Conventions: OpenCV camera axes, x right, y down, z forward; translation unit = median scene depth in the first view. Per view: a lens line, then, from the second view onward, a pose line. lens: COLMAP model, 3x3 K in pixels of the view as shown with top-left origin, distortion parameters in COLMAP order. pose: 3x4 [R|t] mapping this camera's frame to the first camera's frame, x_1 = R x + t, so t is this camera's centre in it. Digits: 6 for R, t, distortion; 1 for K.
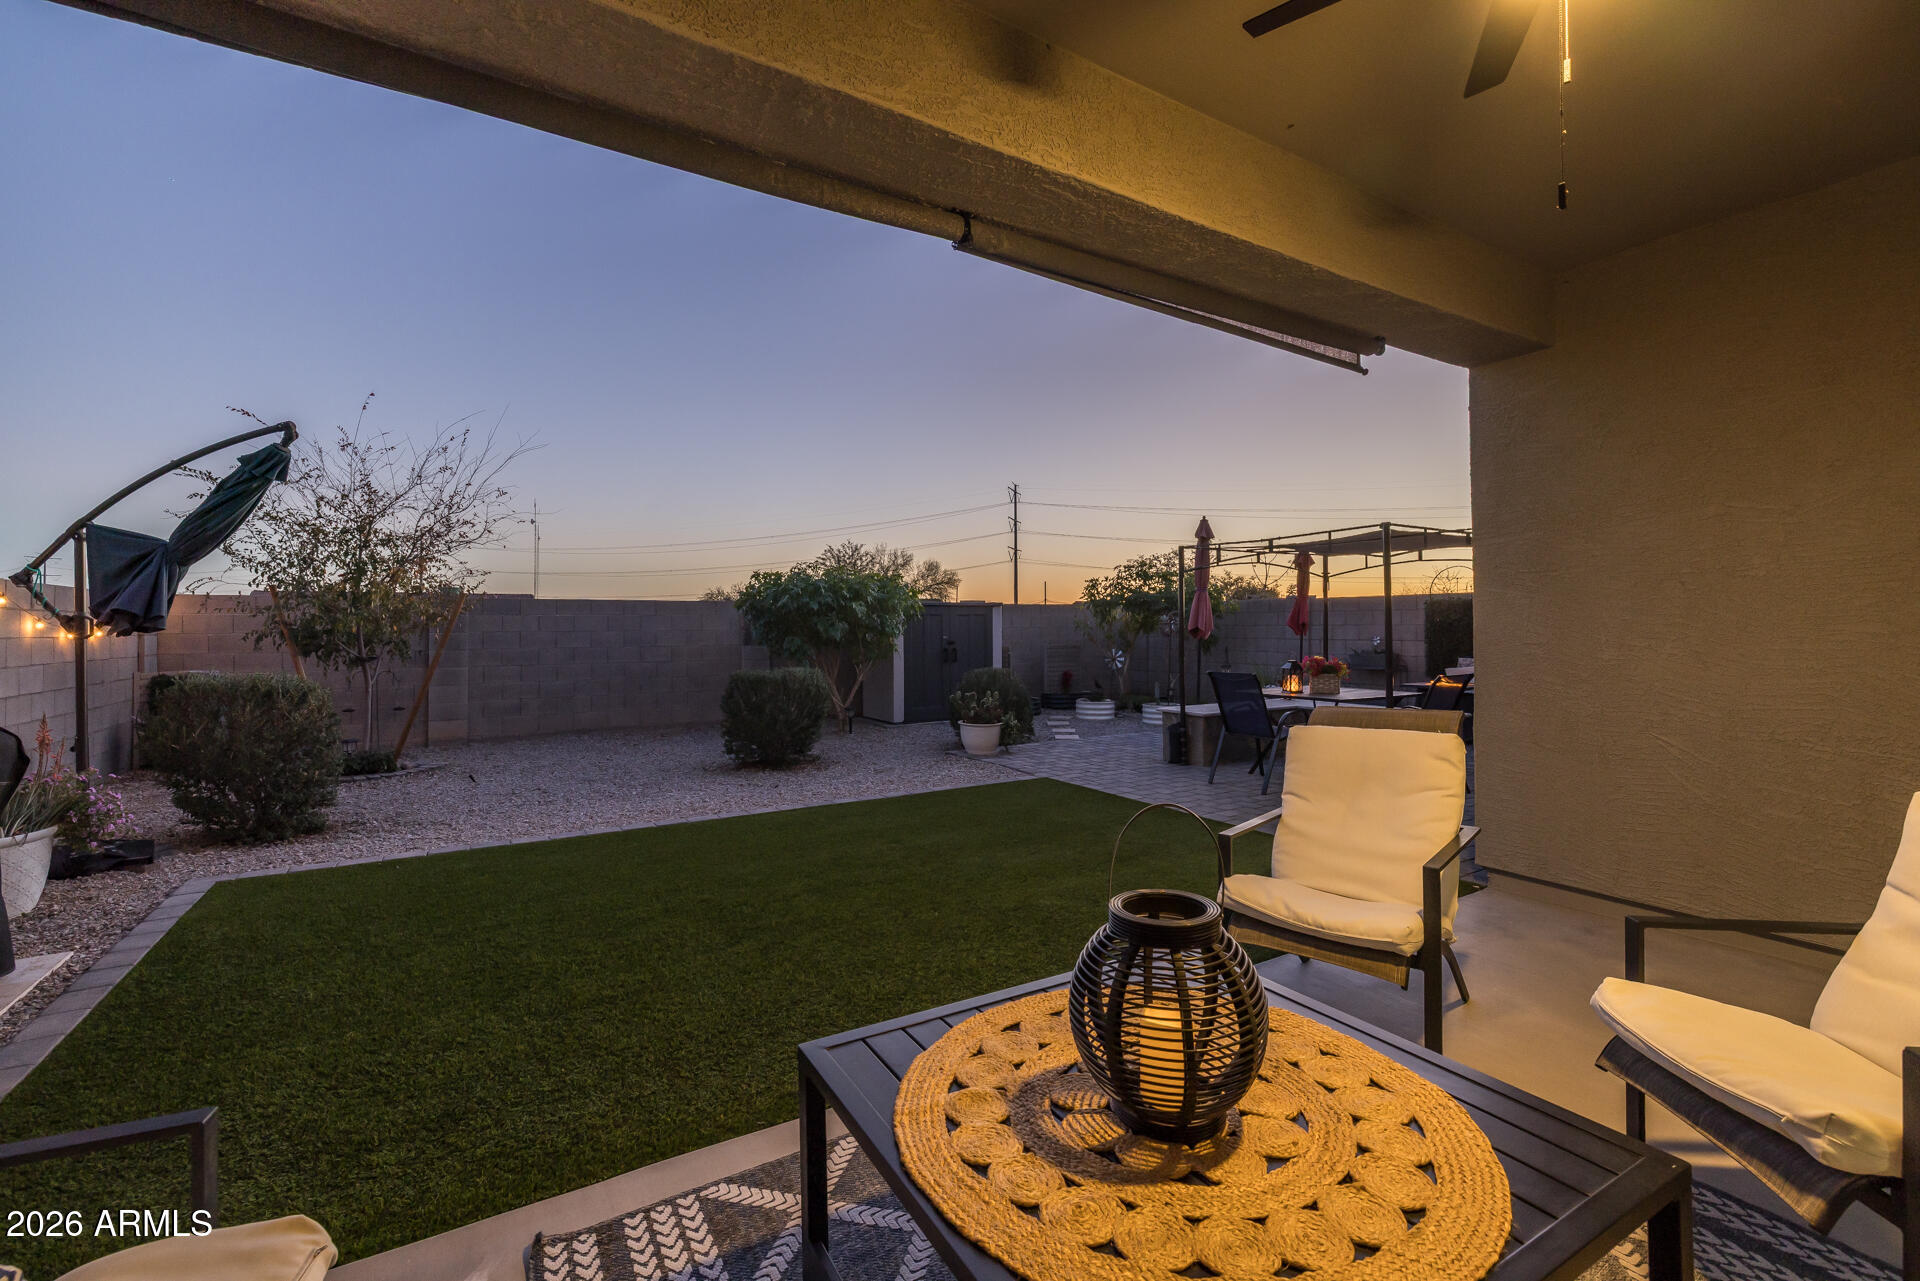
lens RADIAL K [[799.5, 0, 962.2], [0, 799.5, 620.6], [0, 0, 1]] dist [0.002377, -0.000784]
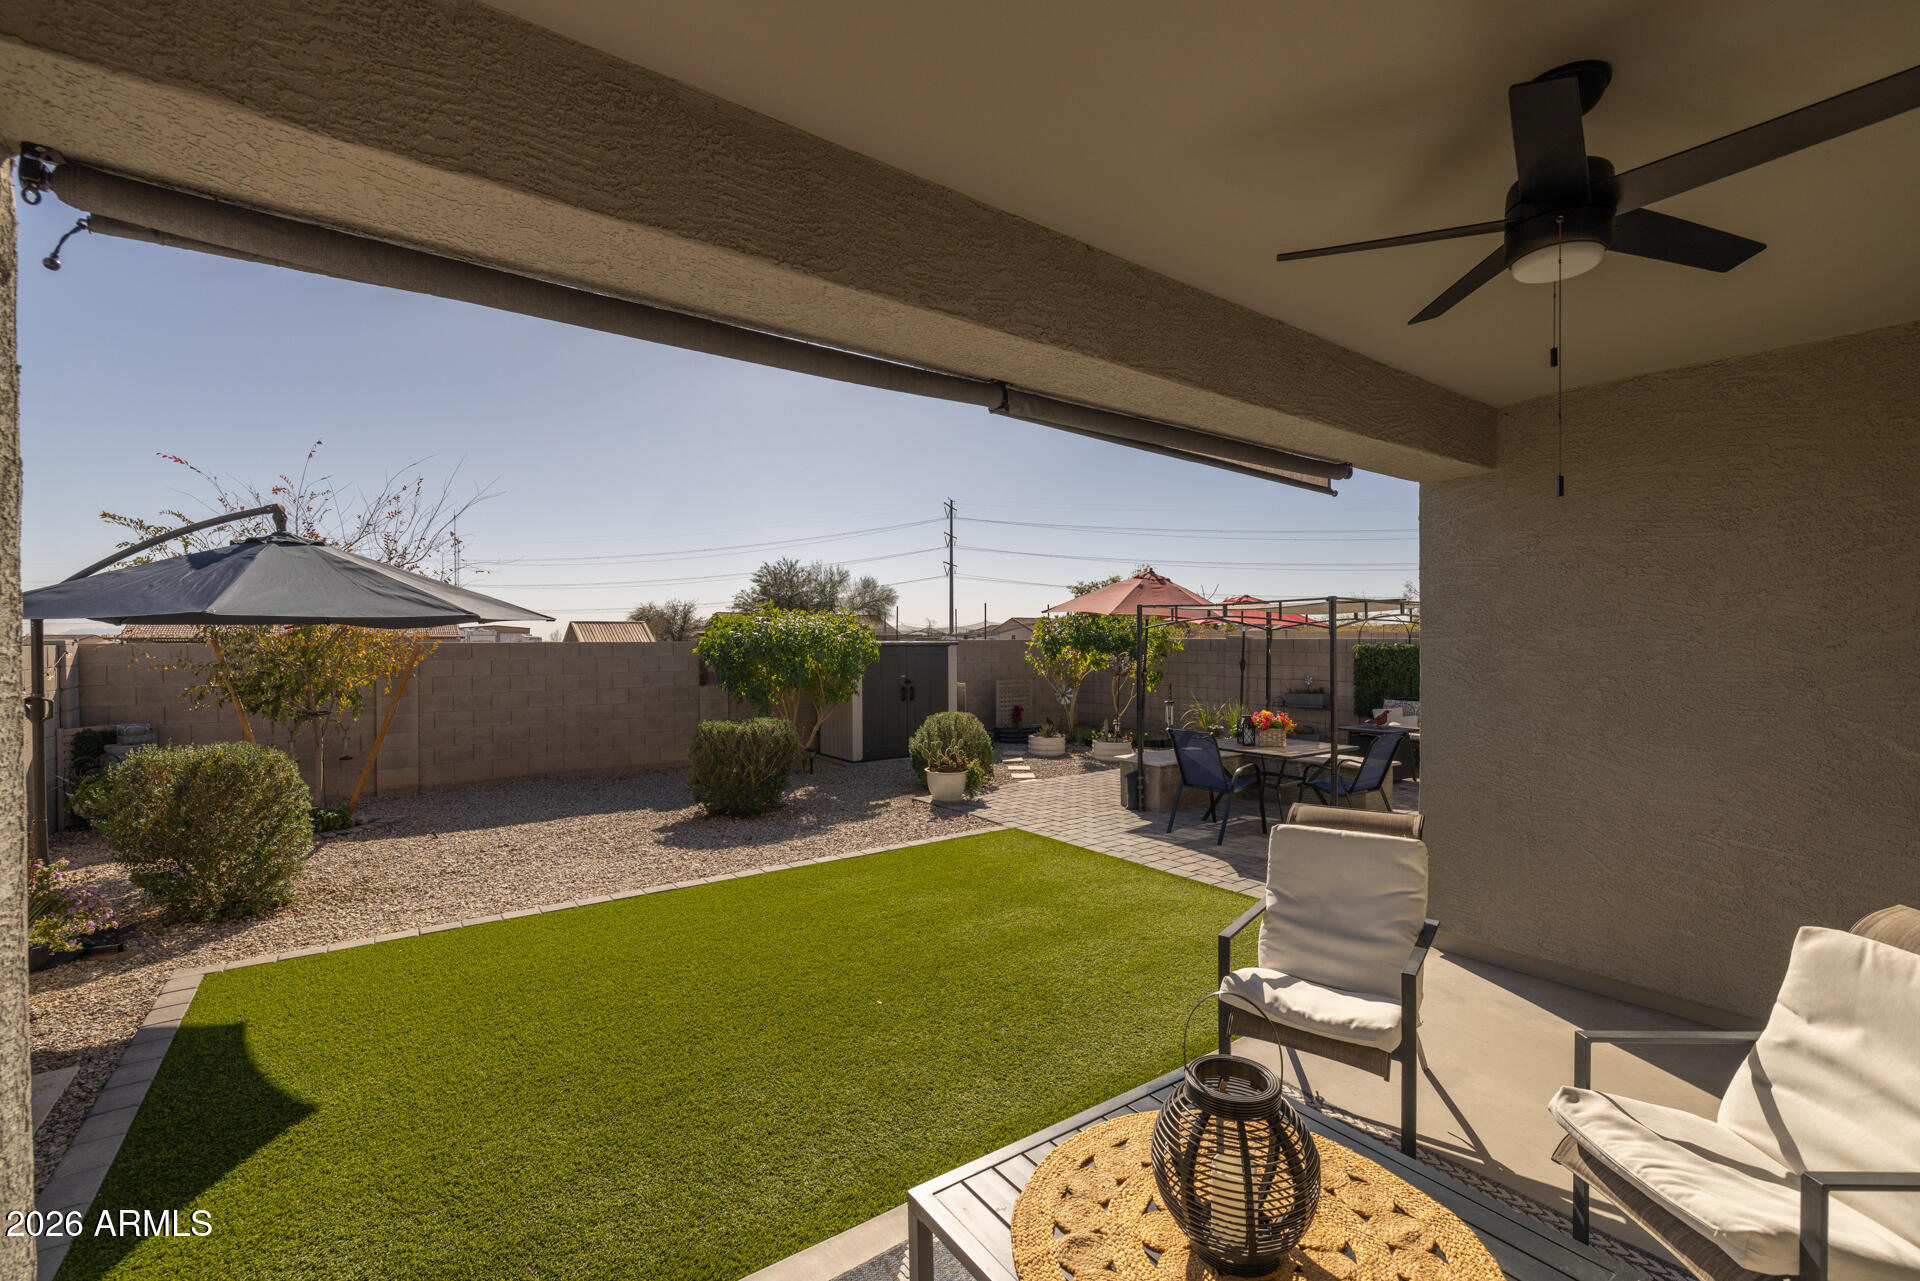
lens RADIAL K [[793.6, 0, 959.3], [0, 793.6, 651.0], [0, 0, 1]] dist [-0.002167, 0.000629]
pose [[0.996716, -0.002764, 0.080927, -0.048892], [0.000690, 0.999671, 0.025645, -0.059704], [-0.080972, -0.025505, 0.996390, -0.025062]]
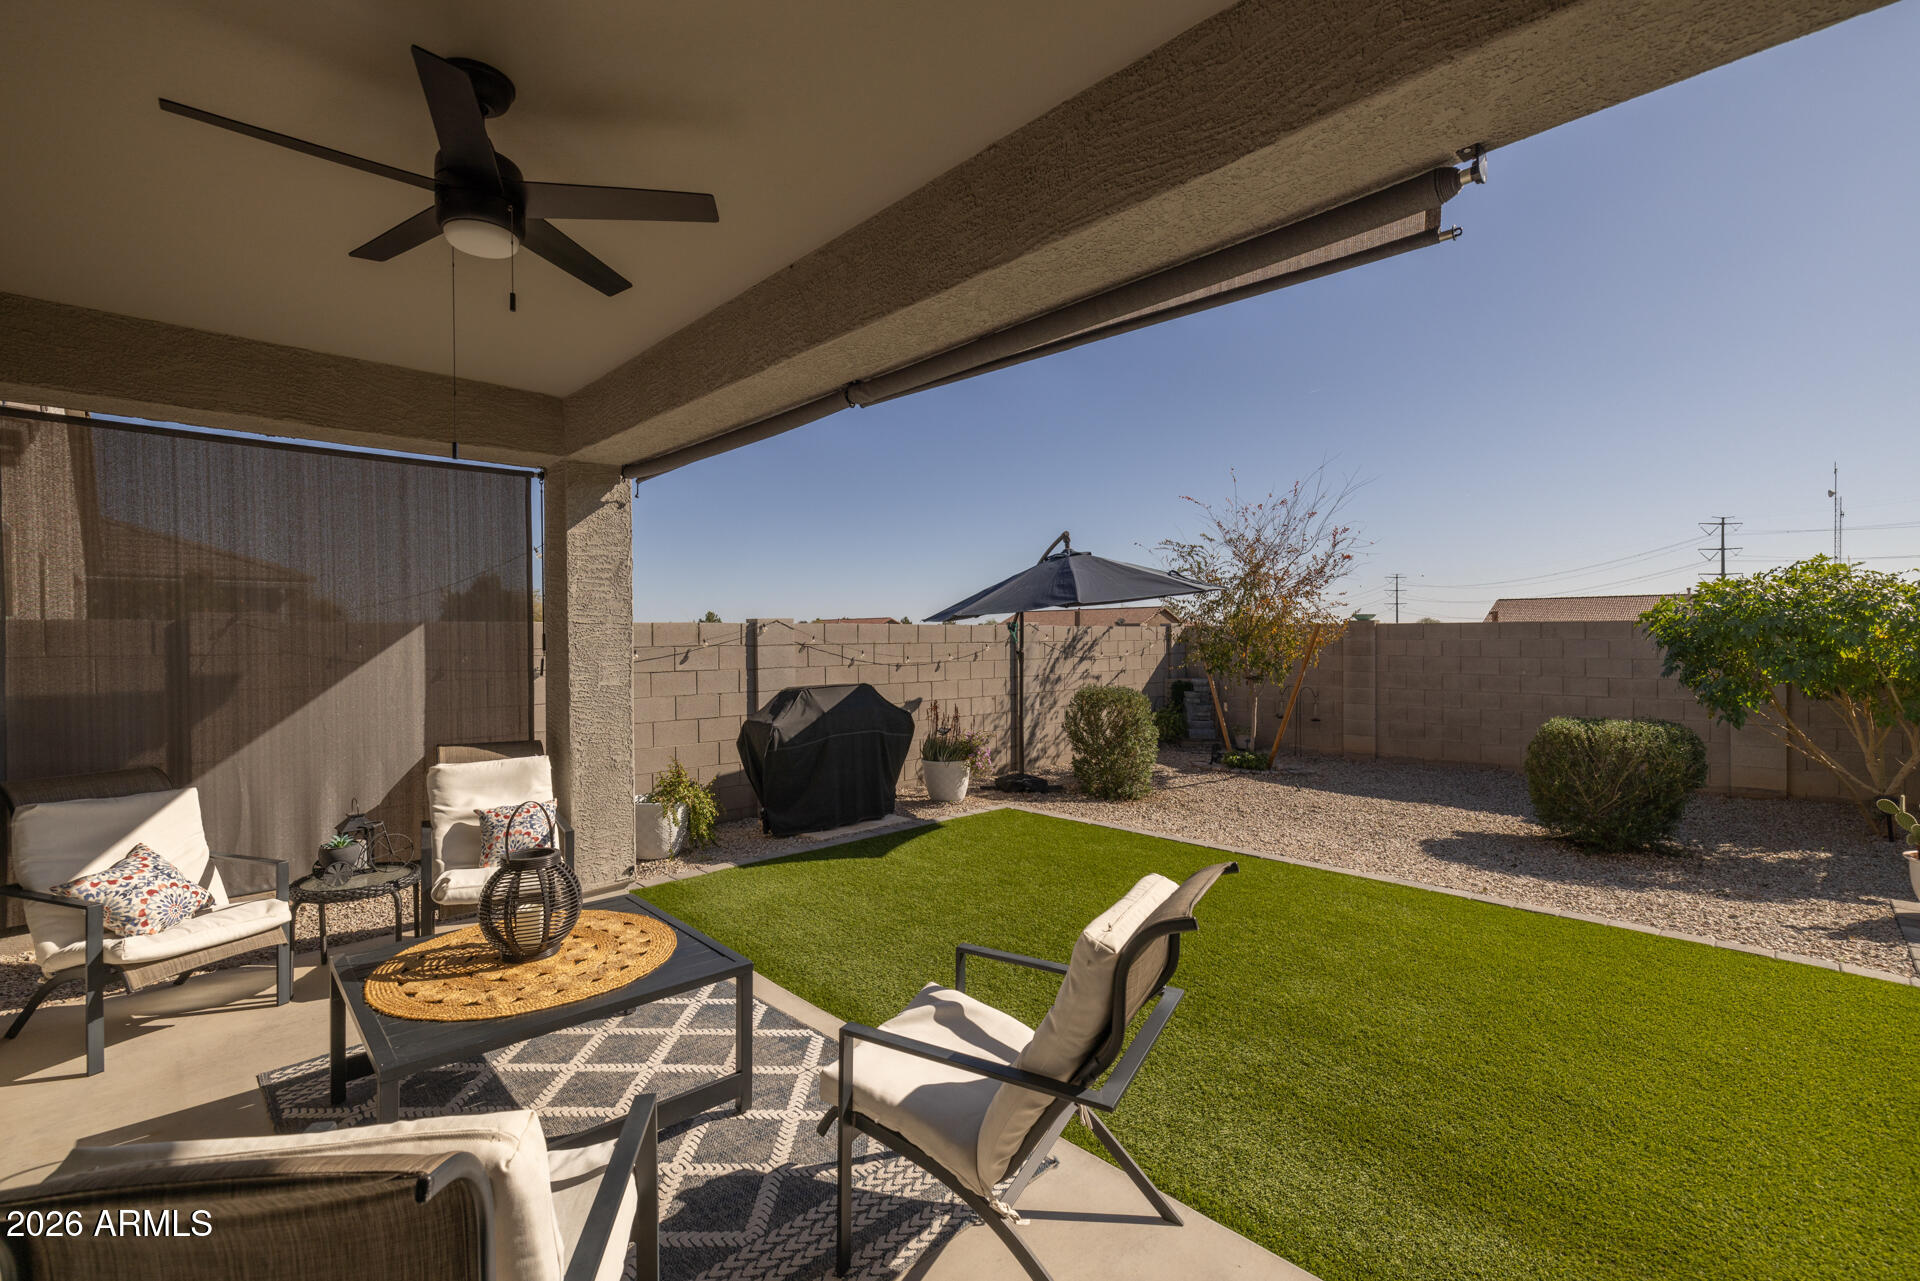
lens RADIAL K [[820.3, 0, 959.8], [0, 820.3, 643.3], [0, 0, 1]] dist [0.003207, 0.000333]
pose [[0.233325, 0.010537, -0.972342, 0.449684], [0.012631, 0.999824, 0.013866, -0.034060], [0.972317, -0.015517, 0.233150, 0.283548]]
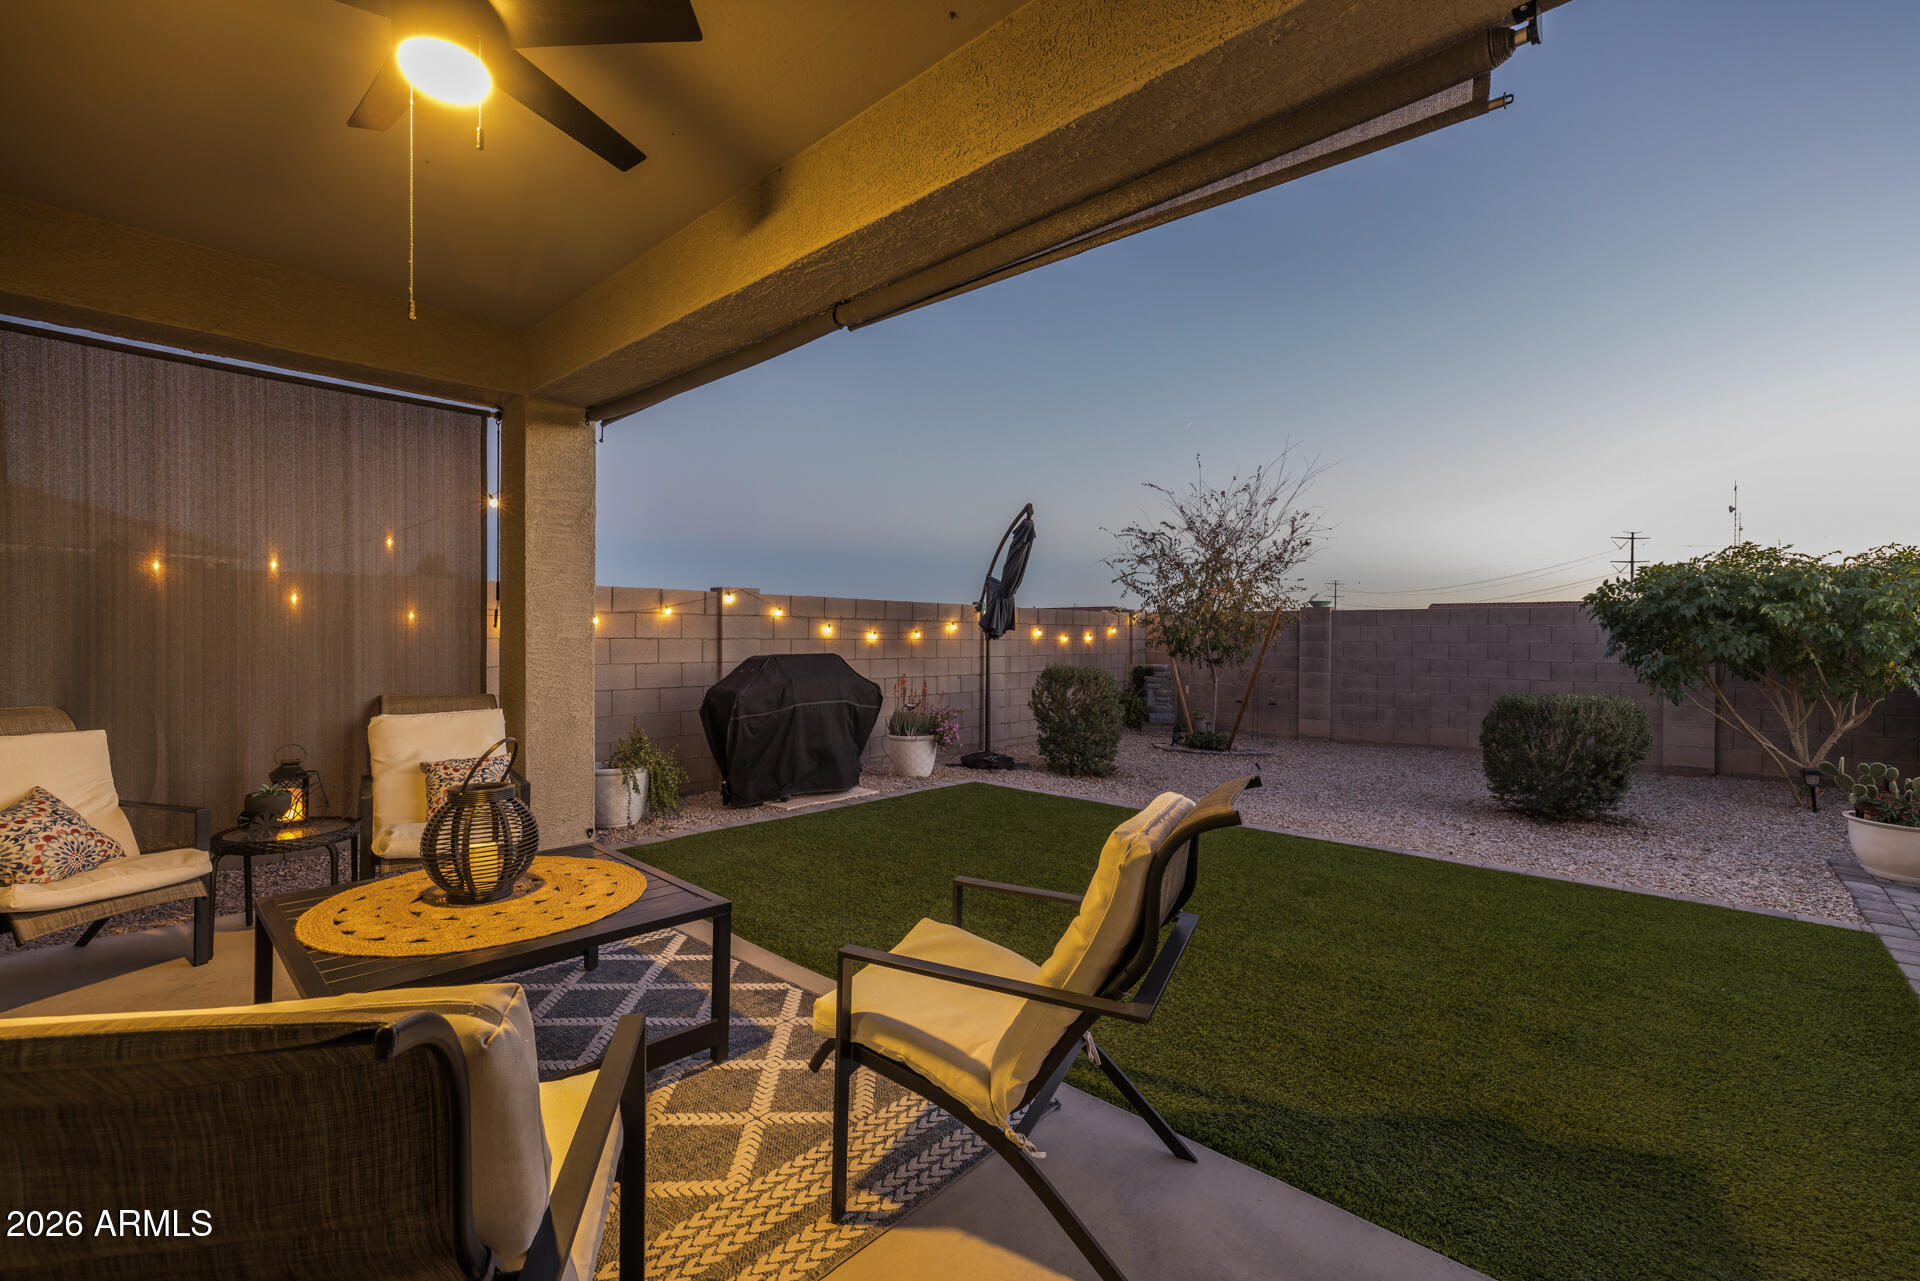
lens RADIAL K [[808.7, 0, 963.2], [0, 808.7, 639.1], [0, 0, 1]] dist [0.002280, 0.000189]
pose [[0.289832, 0.011203, -0.957012, 0.421690], [-0.001475, 0.999936, 0.011258, -0.000587], [0.957076, -0.001851, 0.289830, 0.271841]]
